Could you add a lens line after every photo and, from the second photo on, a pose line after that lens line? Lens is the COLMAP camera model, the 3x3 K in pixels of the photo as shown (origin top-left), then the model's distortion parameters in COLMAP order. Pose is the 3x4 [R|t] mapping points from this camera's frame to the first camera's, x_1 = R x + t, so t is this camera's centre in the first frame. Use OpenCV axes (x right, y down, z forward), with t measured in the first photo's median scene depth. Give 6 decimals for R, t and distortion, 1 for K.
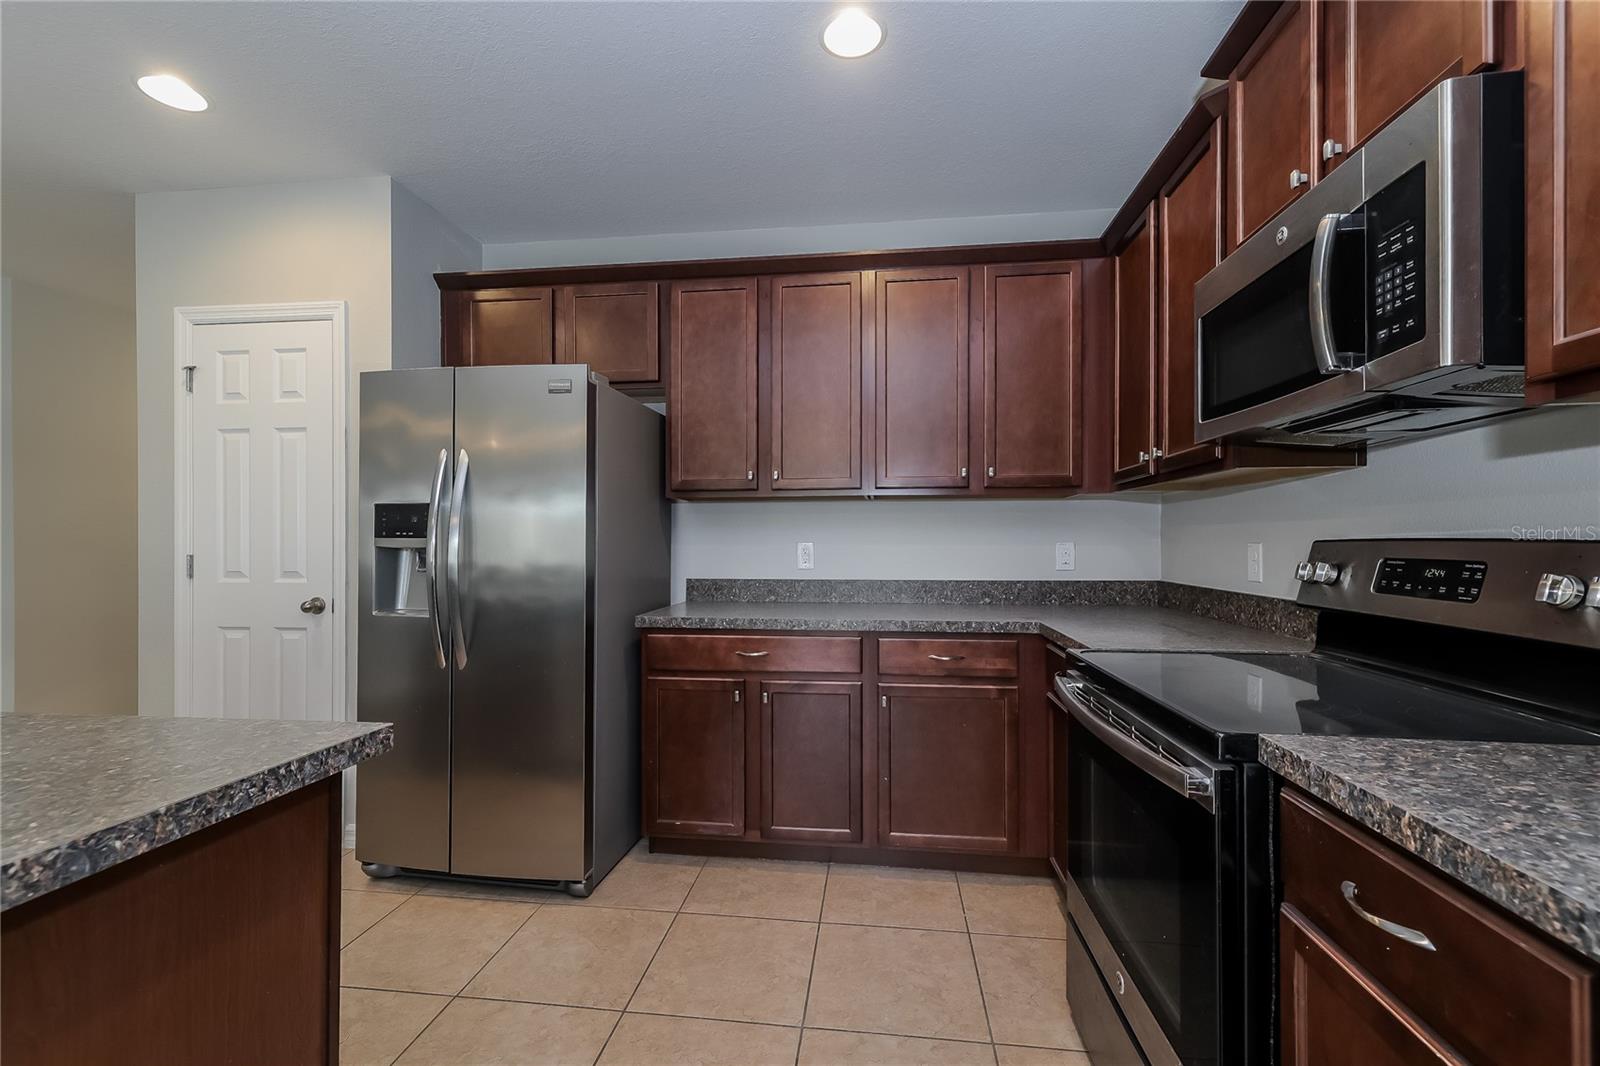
lens RADIAL K [[684.5, 0, 797.8], [0, 684.5, 542.1], [0, 0, 1]] dist [0.018335, -0.000044]
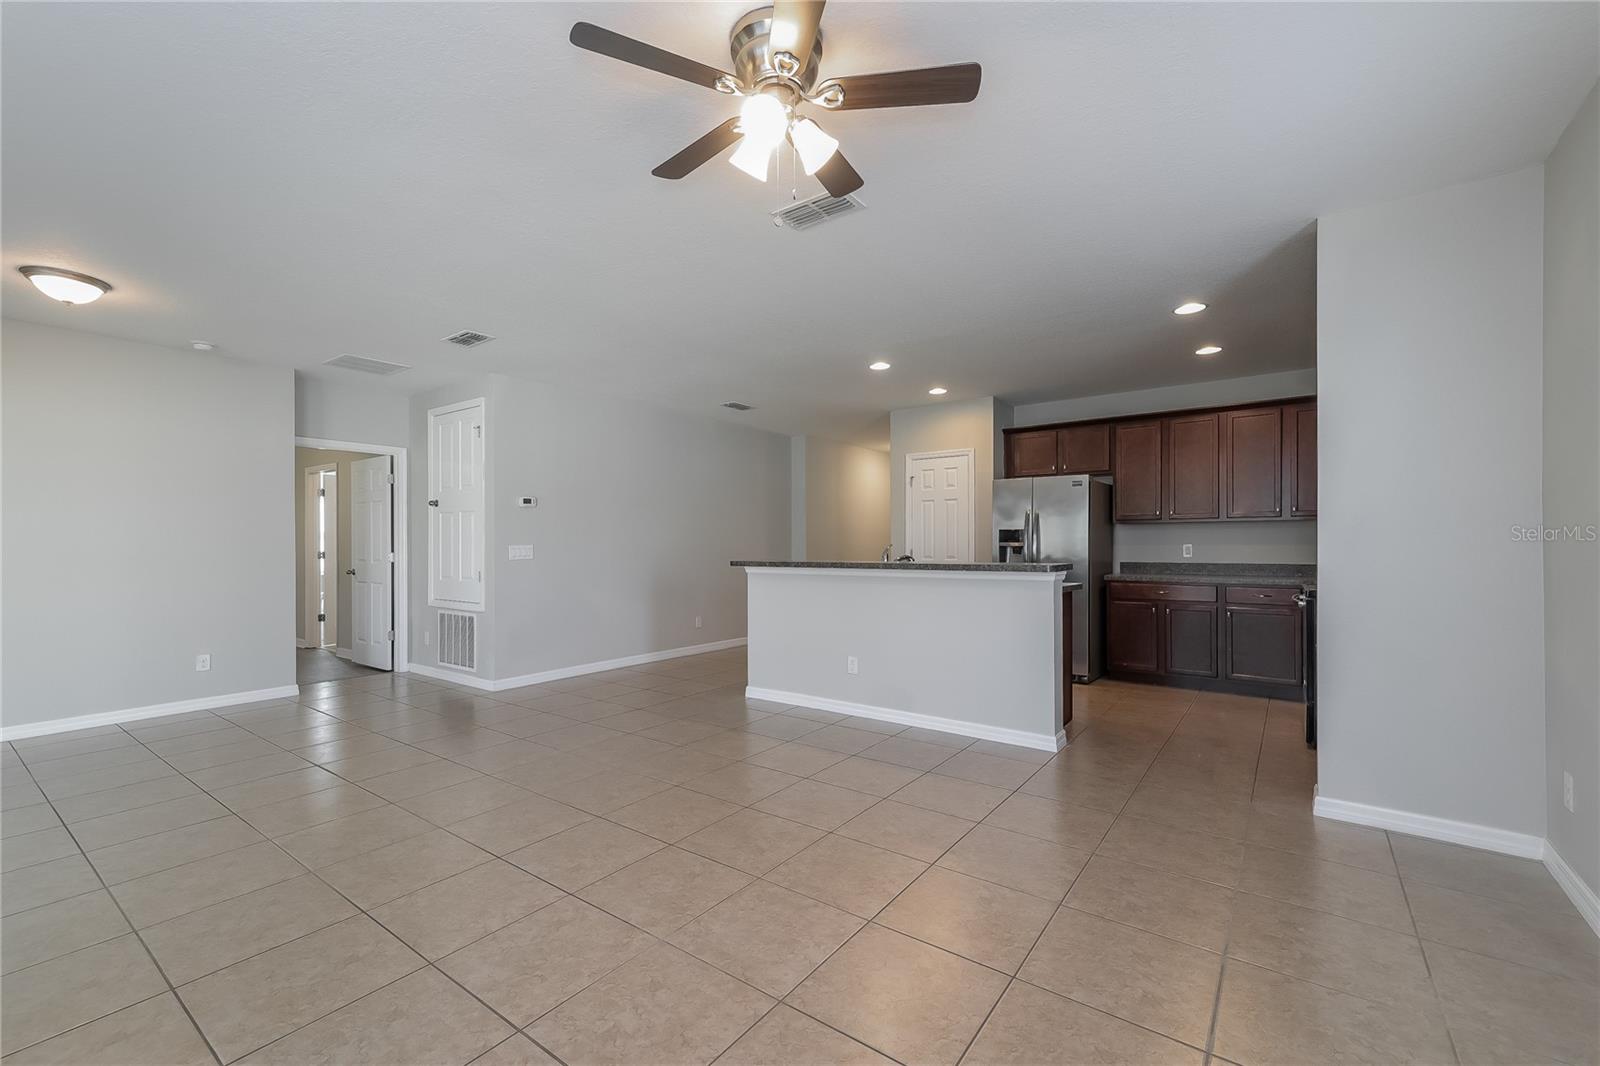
lens RADIAL K [[684.5, 0, 797.8], [0, 684.5, 542.1], [0, 0, 1]] dist [0.018335, -0.000044]
pose [[0.865857, -0.005226, -0.500264, 0.032405], [0.003931, 0.999986, -0.003642, -0.001261], [0.500276, 0.001187, 0.865865, -1.451326]]
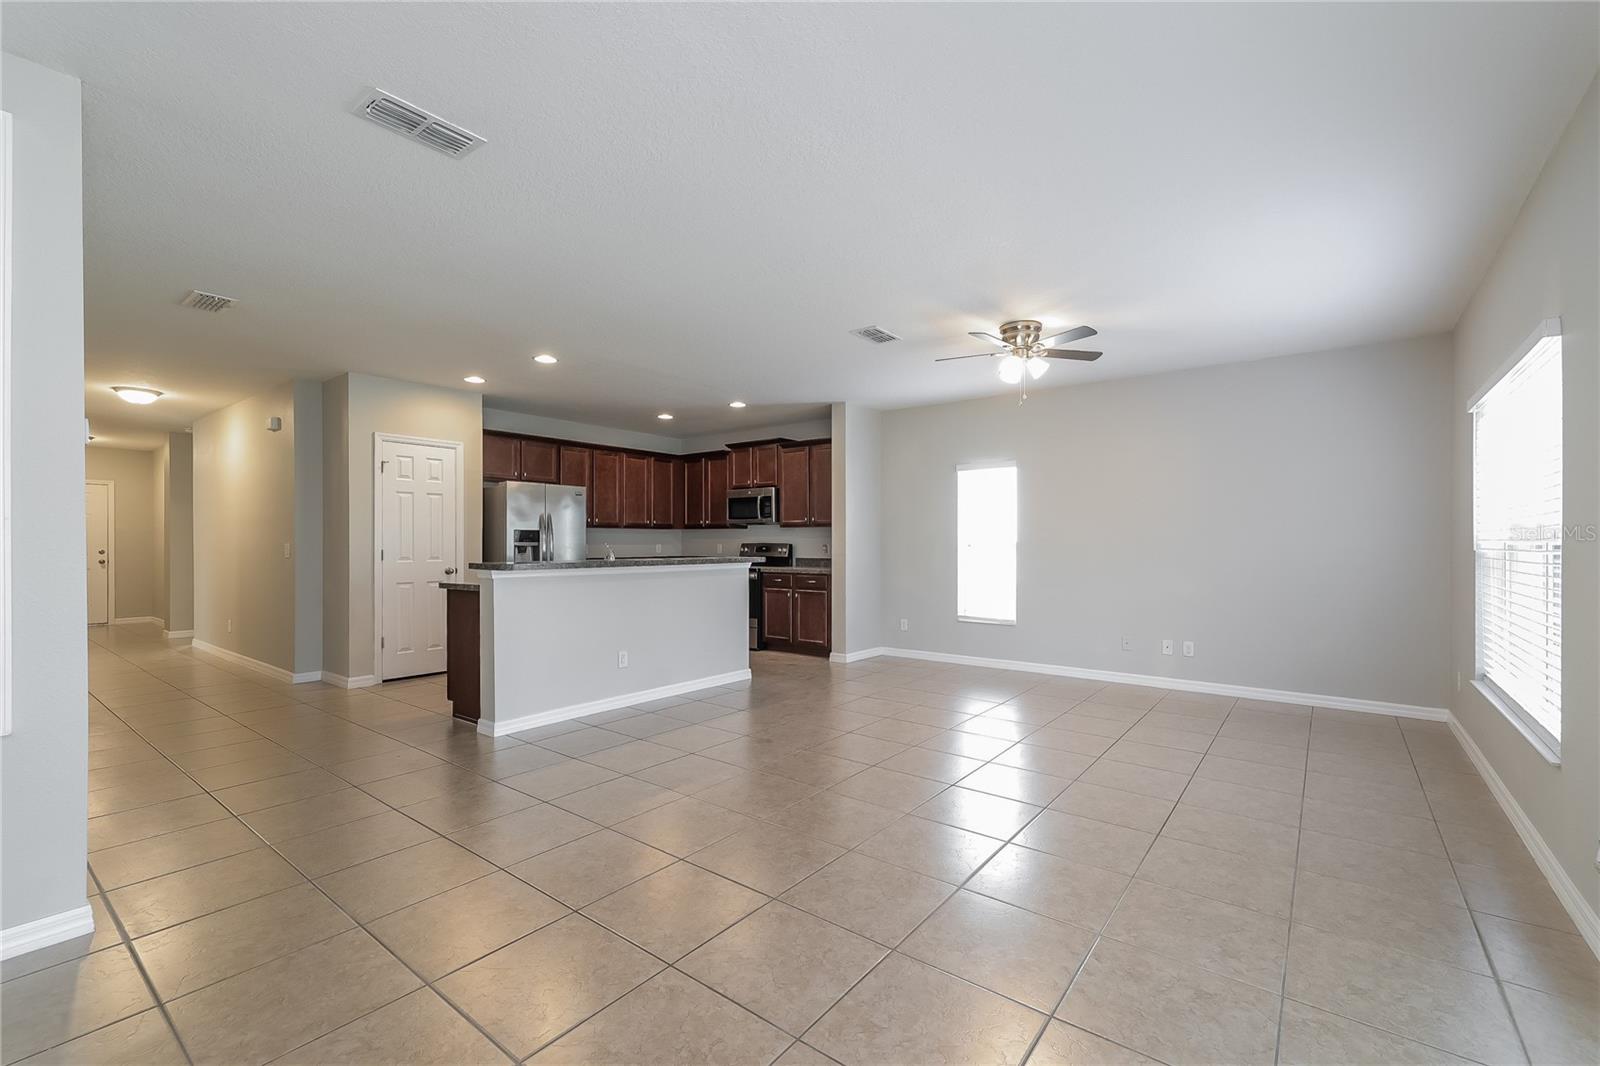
lens RADIAL K [[684.5, 0, 797.8], [0, 684.5, 542.1], [0, 0, 1]] dist [0.018335, -0.000044]
pose [[0.513932, 0.003105, 0.857825, -2.079398], [-0.001838, 0.999995, -0.002519, -0.001627], [-0.857829, -0.000282, 0.513935, -1.204116]]
